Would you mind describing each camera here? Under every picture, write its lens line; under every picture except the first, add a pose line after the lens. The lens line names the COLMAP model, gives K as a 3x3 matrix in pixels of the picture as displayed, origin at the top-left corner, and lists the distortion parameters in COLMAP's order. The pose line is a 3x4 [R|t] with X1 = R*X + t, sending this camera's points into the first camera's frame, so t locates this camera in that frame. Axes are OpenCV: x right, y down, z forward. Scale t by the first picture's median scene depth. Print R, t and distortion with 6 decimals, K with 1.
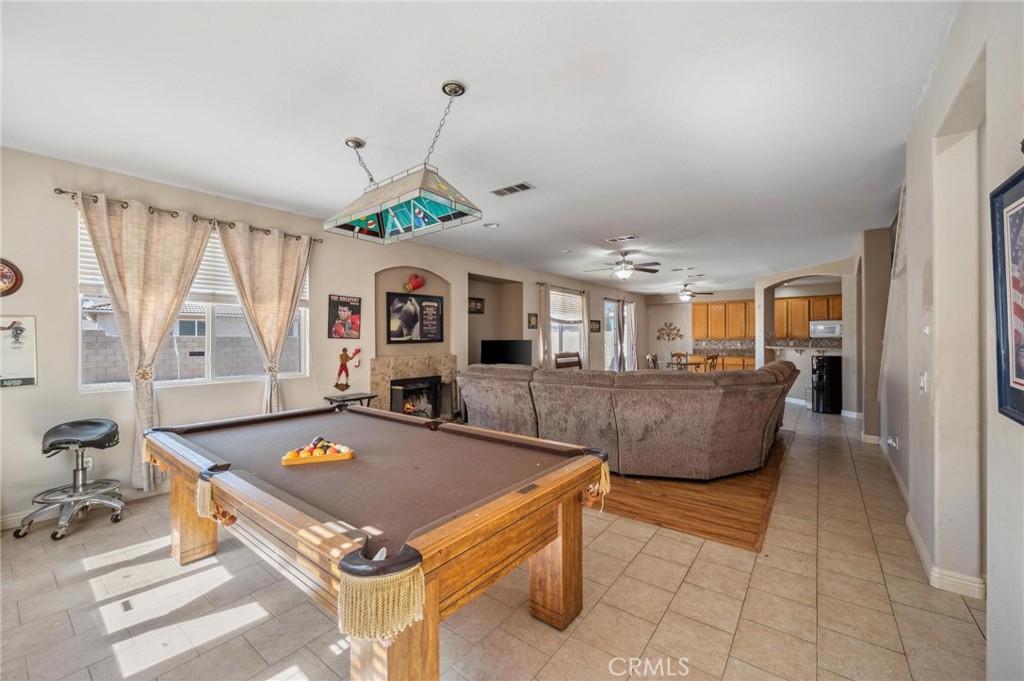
lens RADIAL K [[412.5, 0, 510.9], [0, 412.5, 330.2], [0, 0, 1]] dist [-0.002077, -0.000214]
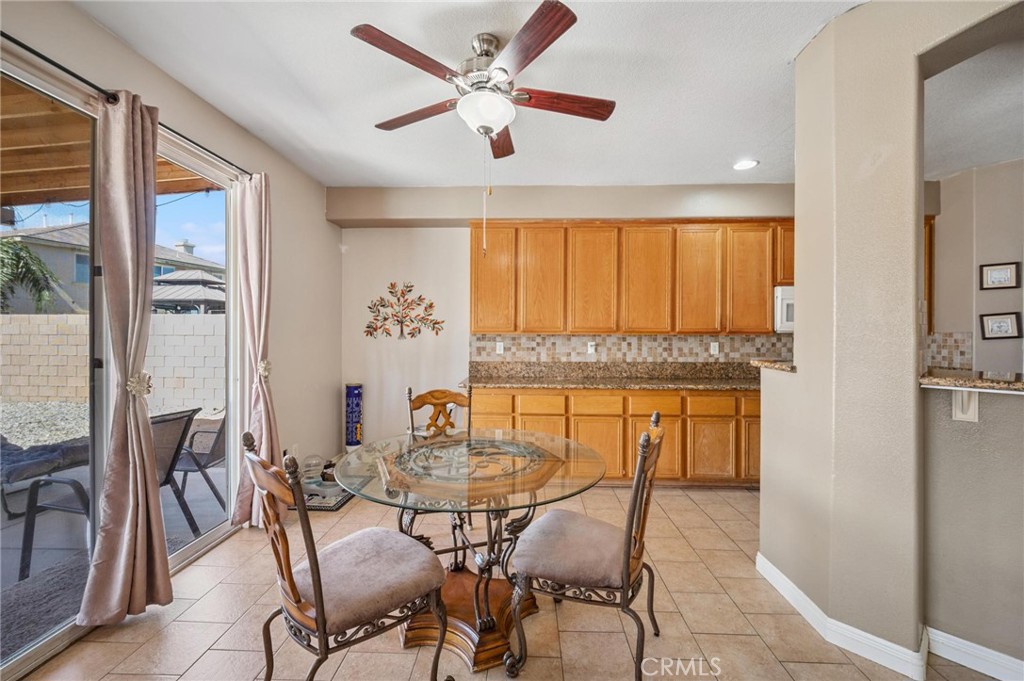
lens RADIAL K [[412.5, 0, 510.9], [0, 412.5, 330.2], [0, 0, 1]] dist [-0.002077, -0.000214]
pose [[0.807878, 0.007381, 0.589303, 0.410664], [-0.017824, 0.999770, 0.011912, 0.021550], [-0.589080, -0.020127, 0.807824, 1.078839]]
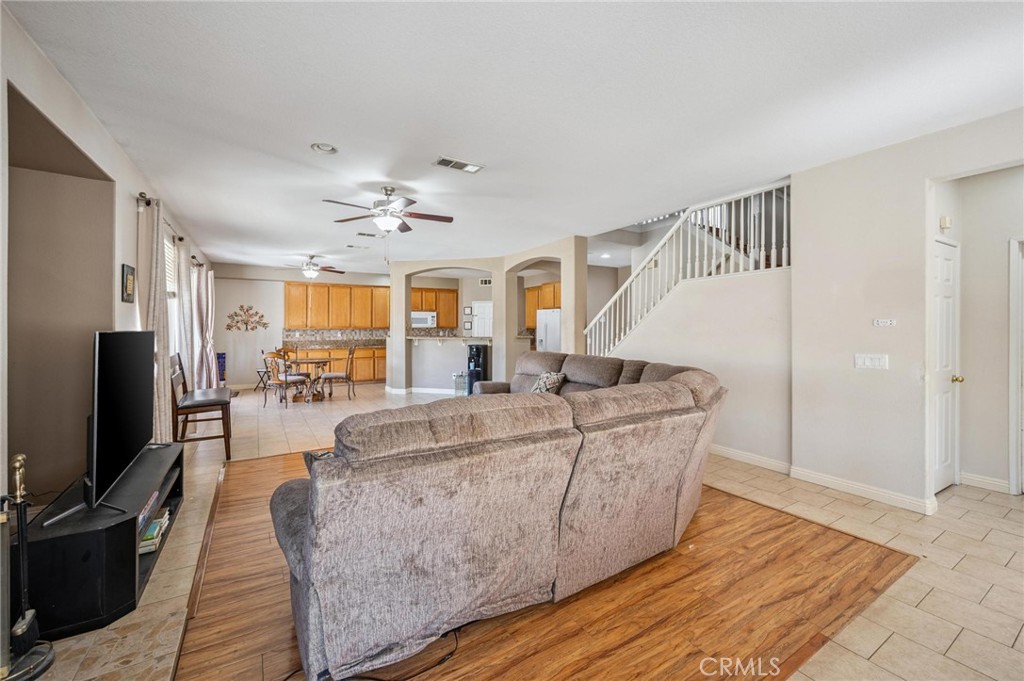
lens RADIAL K [[412.5, 0, 510.9], [0, 412.5, 330.2], [0, 0, 1]] dist [-0.002077, -0.000214]
pose [[0.353231, -0.002025, 0.935534, -0.195861], [-0.022079, 0.999701, 0.010501, 0.010454], [-0.935276, -0.024365, 0.353081, 0.503048]]
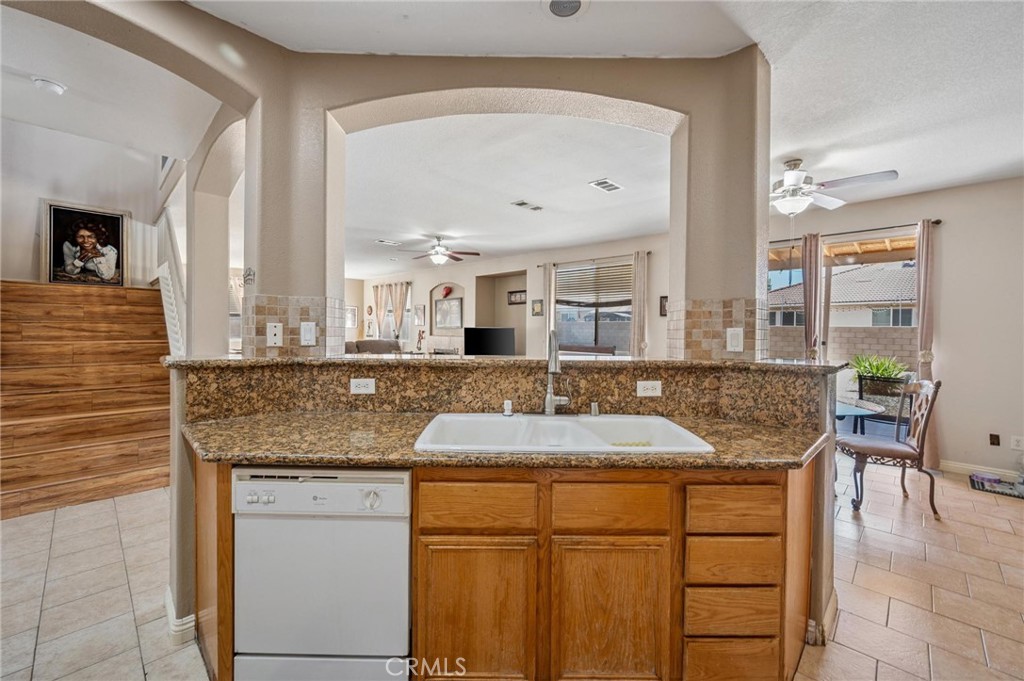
lens RADIAL K [[412.5, 0, 510.9], [0, 412.5, 330.2], [0, 0, 1]] dist [-0.002077, -0.000214]
pose [[-0.109845, 0.007961, -0.993917, 0.981138], [0.013244, 0.999891, 0.006545, 0.021176], [0.993860, -0.012445, -0.109939, 1.048306]]
